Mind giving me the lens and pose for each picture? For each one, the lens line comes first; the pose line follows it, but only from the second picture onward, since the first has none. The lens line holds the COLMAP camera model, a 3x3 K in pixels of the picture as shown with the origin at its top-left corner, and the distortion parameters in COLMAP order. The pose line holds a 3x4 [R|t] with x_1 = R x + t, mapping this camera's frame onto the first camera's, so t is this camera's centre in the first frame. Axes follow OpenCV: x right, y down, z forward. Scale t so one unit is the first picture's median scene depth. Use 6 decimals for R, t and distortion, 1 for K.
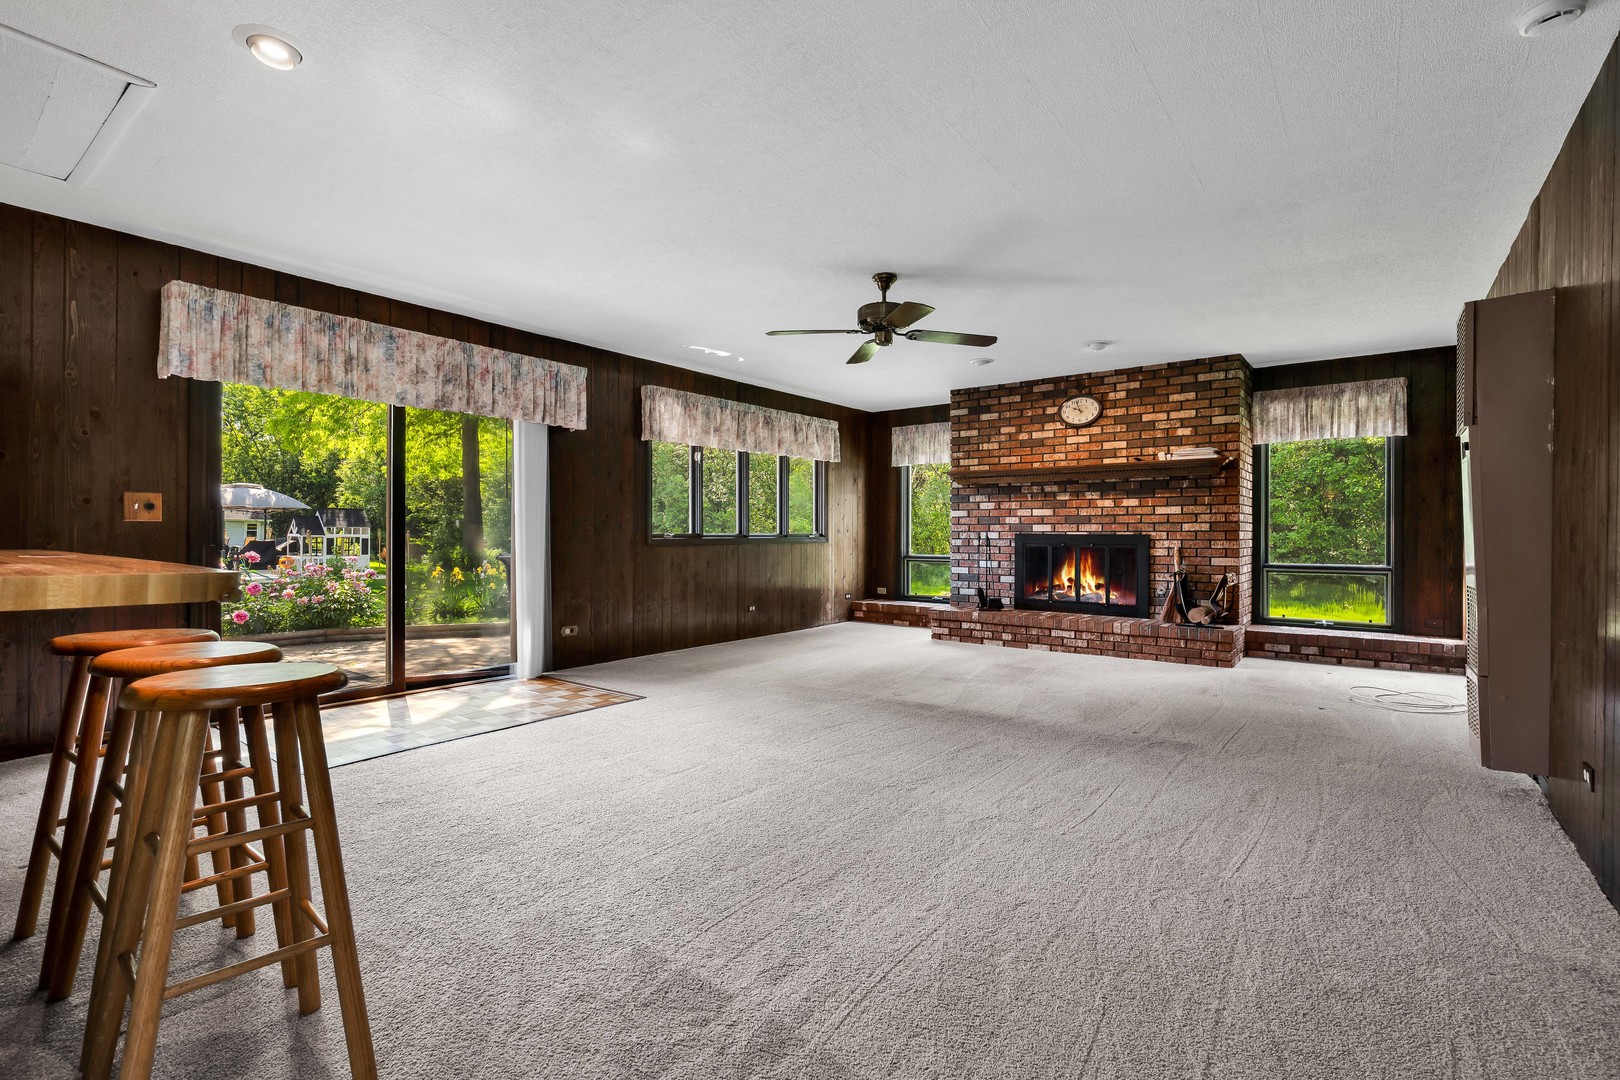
lens RADIAL K [[729.3, 0, 815.6], [0, 729.3, 541.4], [0, 0, 1]] dist [0.003828, 0.000557]
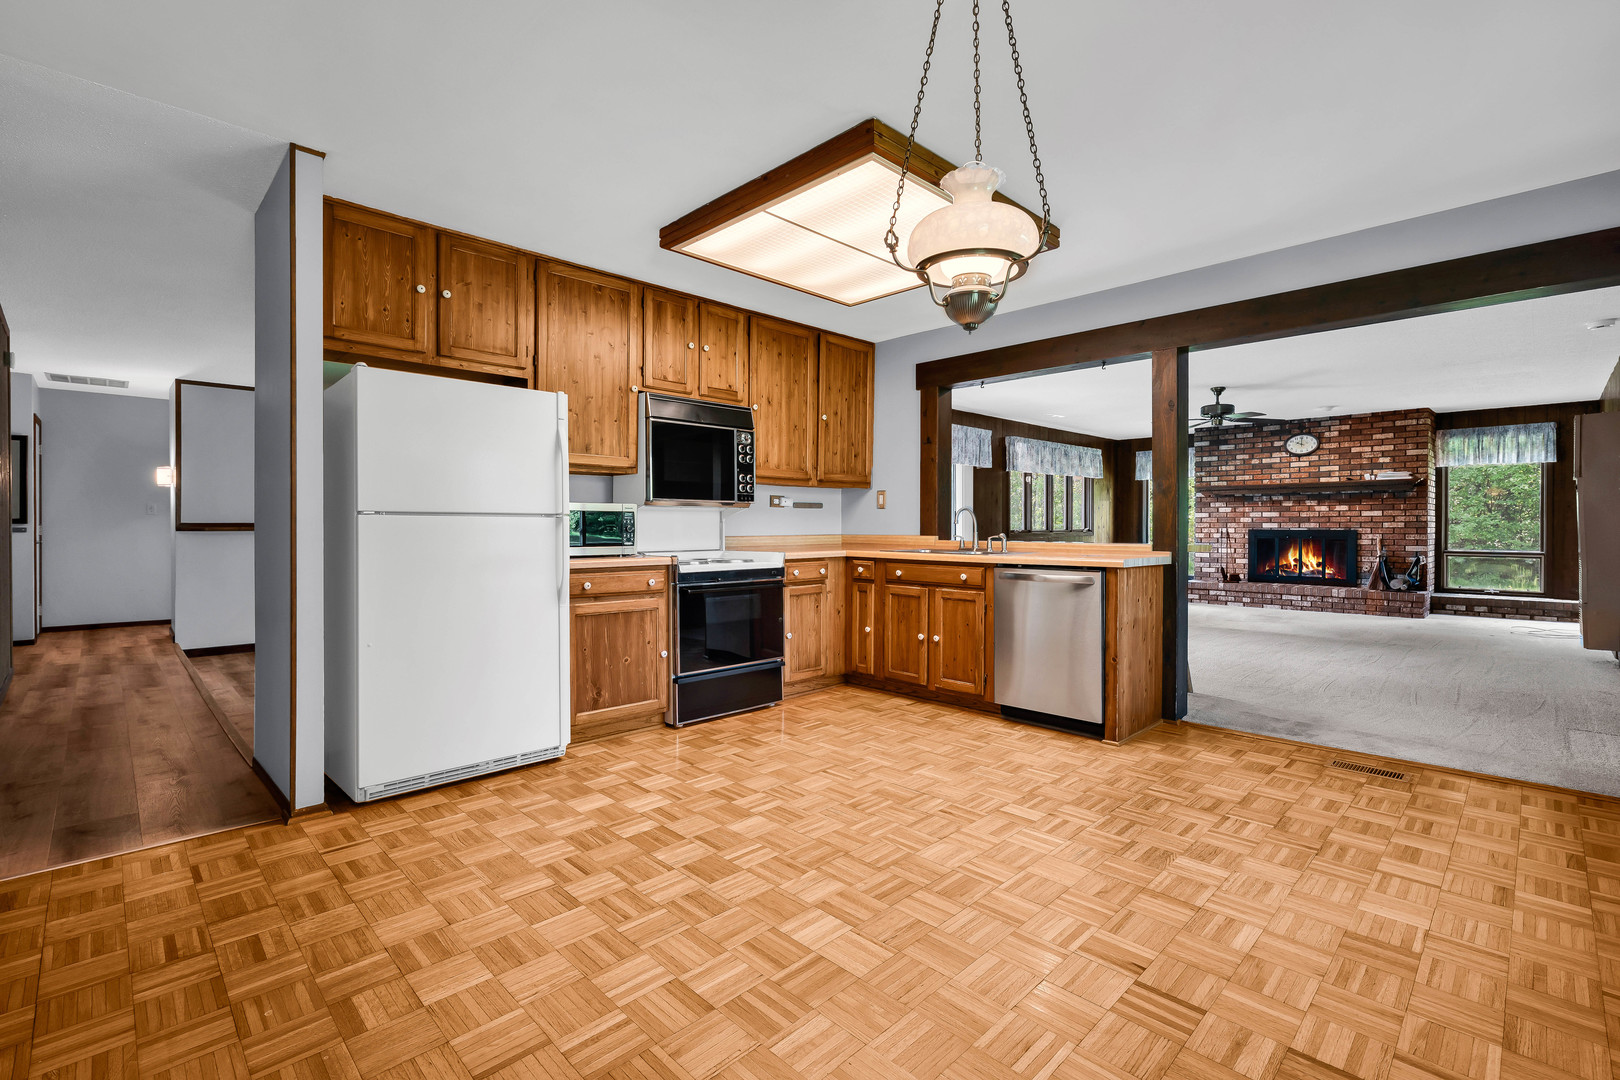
lens RADIAL K [[729.3, 0, 803.1], [0, 729.3, 535.5], [0, 0, 1]] dist [0.003828, 0.000557]
pose [[0.989917, -0.000508, -0.141651, -0.438913], [0.000991, 0.999994, 0.003343, -0.004454], [0.141649, -0.003449, 0.989911, -0.614051]]
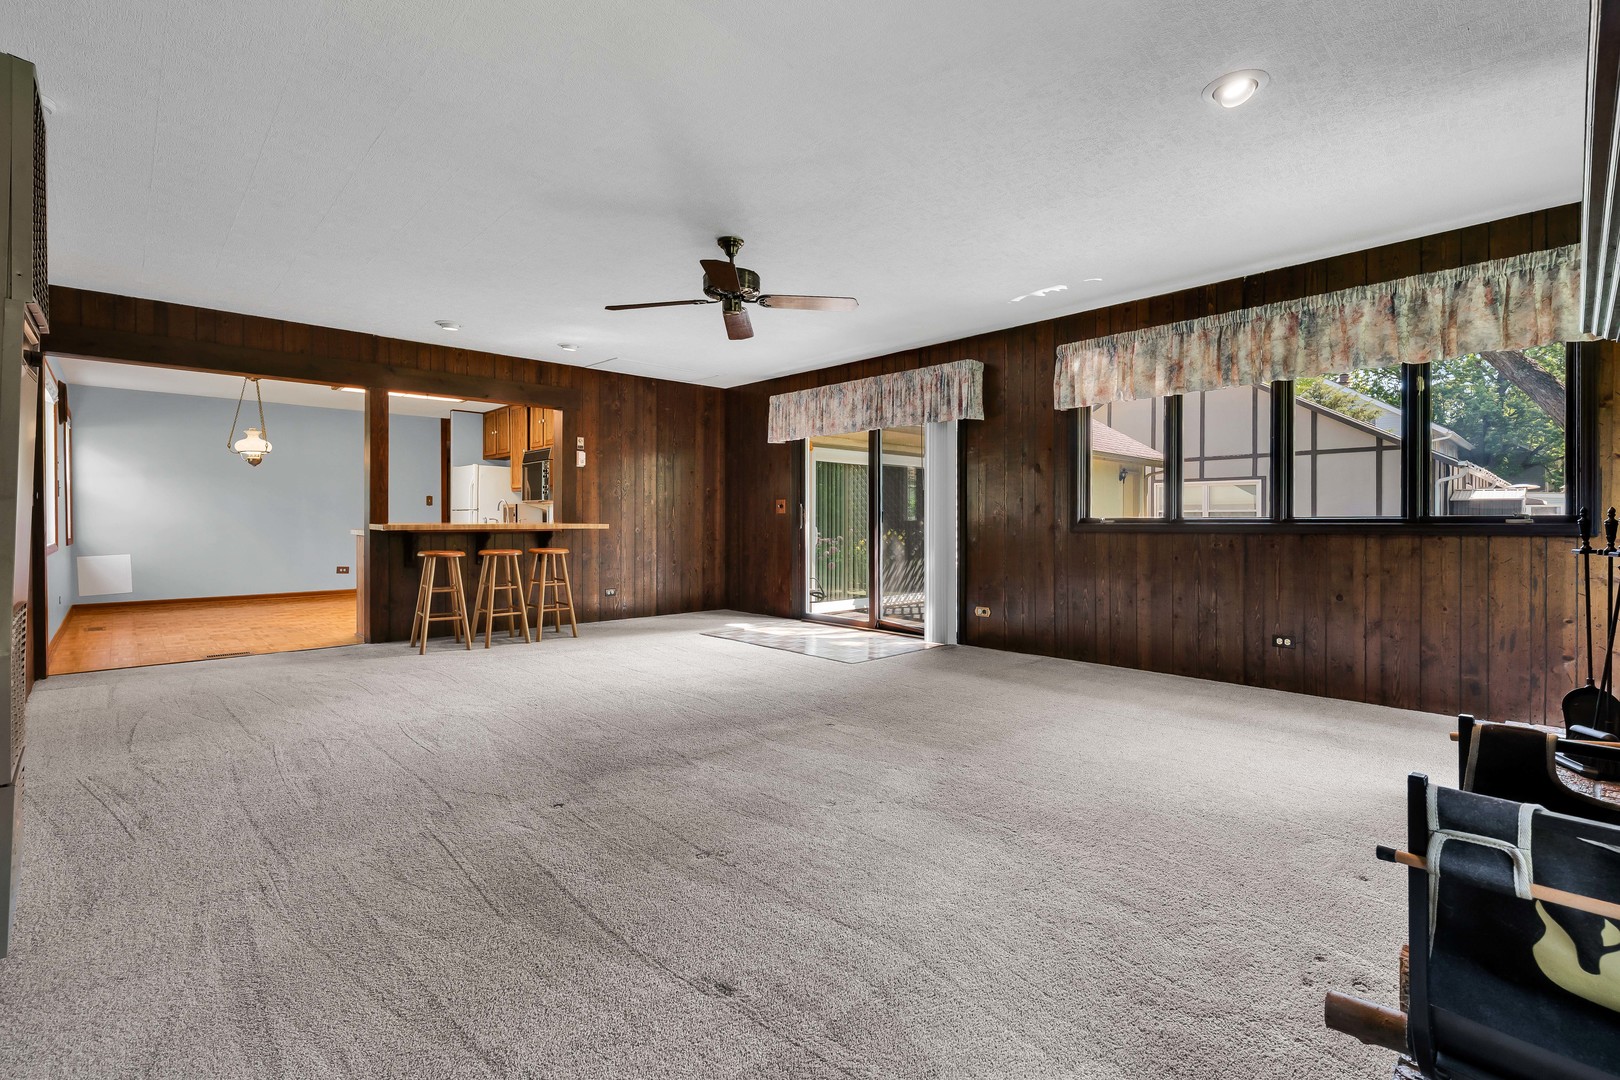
lens RADIAL K [[729.3, 0, 802.2], [0, 729.3, 523.6], [0, 0, 1]] dist [0.003828, 0.000557]
pose [[-0.142298, 0.003867, -0.989816, 0.652857], [-0.005958, 0.999971, 0.004763, -0.005787], [0.989806, 0.006575, -0.142271, 0.798747]]
